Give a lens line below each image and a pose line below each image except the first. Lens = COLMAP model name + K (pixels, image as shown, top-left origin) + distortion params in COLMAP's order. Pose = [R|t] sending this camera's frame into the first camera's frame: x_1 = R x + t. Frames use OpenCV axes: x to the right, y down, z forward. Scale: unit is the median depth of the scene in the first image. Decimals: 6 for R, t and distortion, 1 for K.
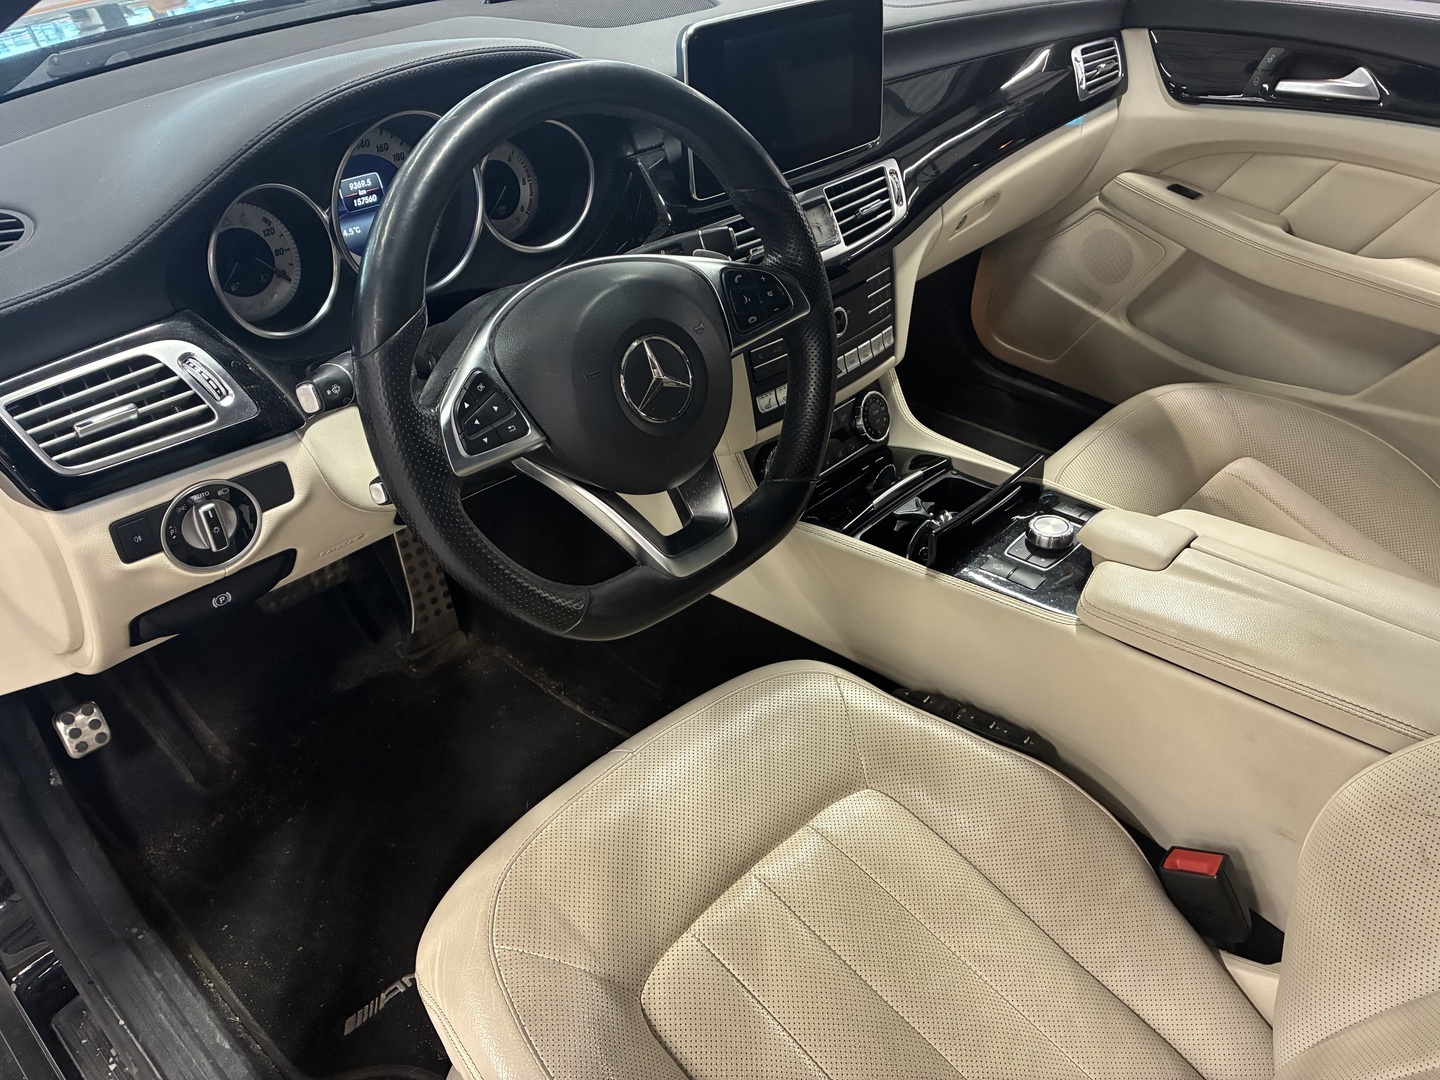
lens RADIAL K [[1118.3, 0, 717.6], [0, 1118.3, 540.0], [0, 0, 1]] dist [0.006944, -0.003077]
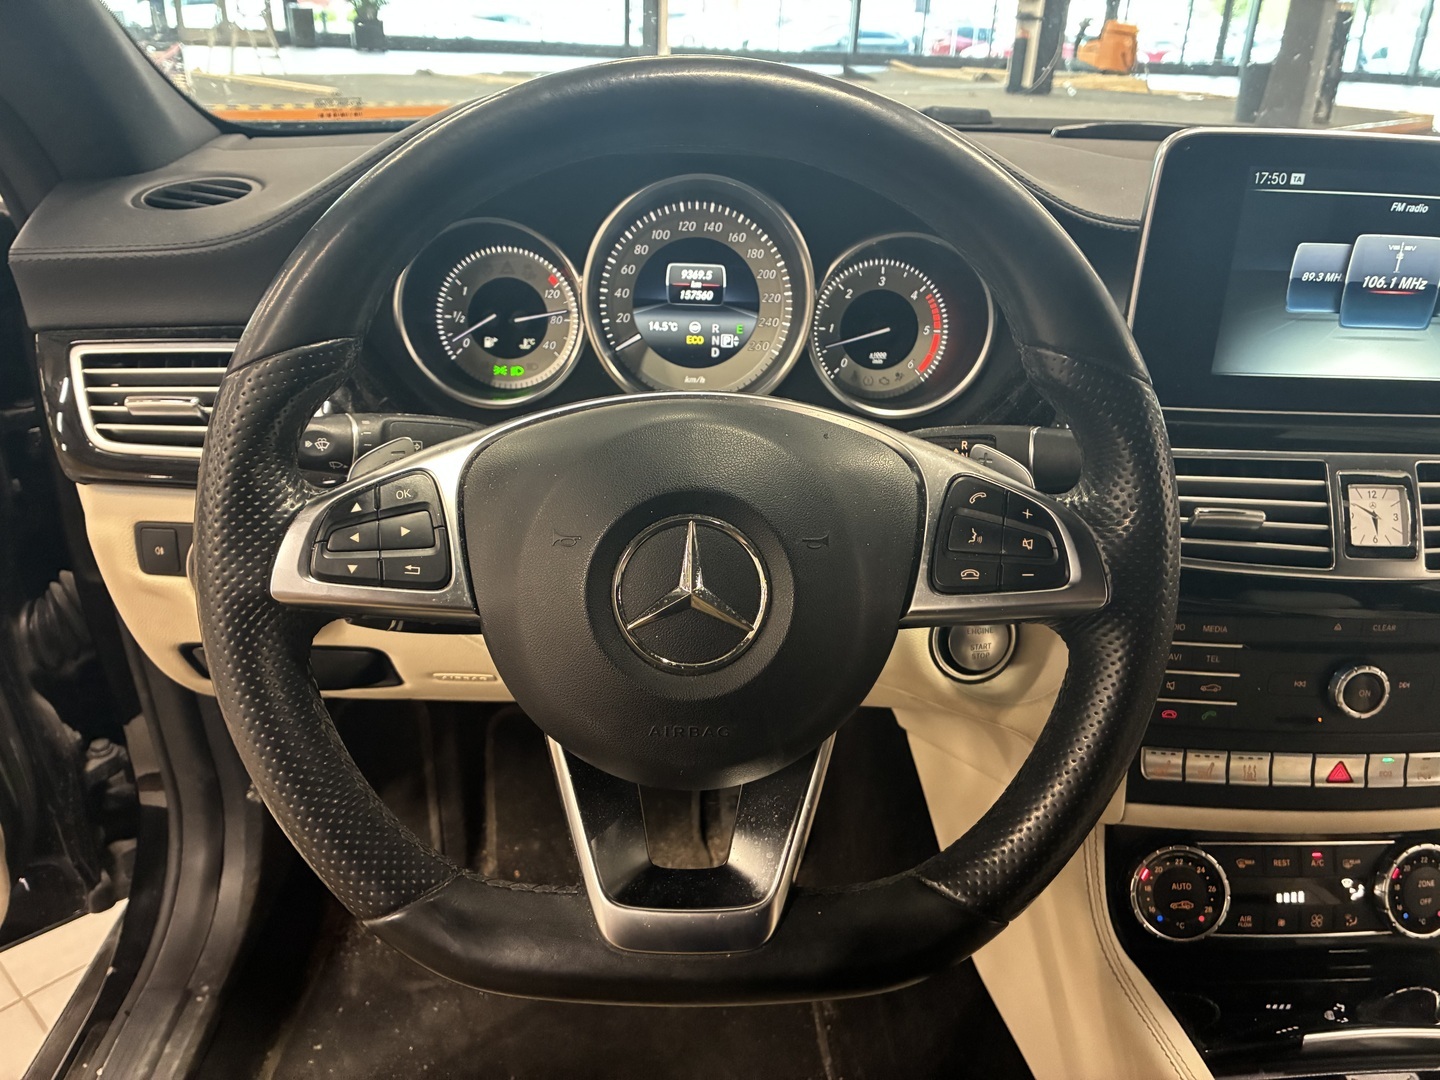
lens RADIAL K [[1118.3, 0, 723.2], [0, 1118.3, 540.2], [0, 0, 1]] dist [0.006944, -0.003077]
pose [[0.715068, 0.310113, -0.626504, 0.243530], [-0.432310, 0.900462, -0.047703, -0.119377], [0.549350, 0.304955, 0.777957, 0.453040]]
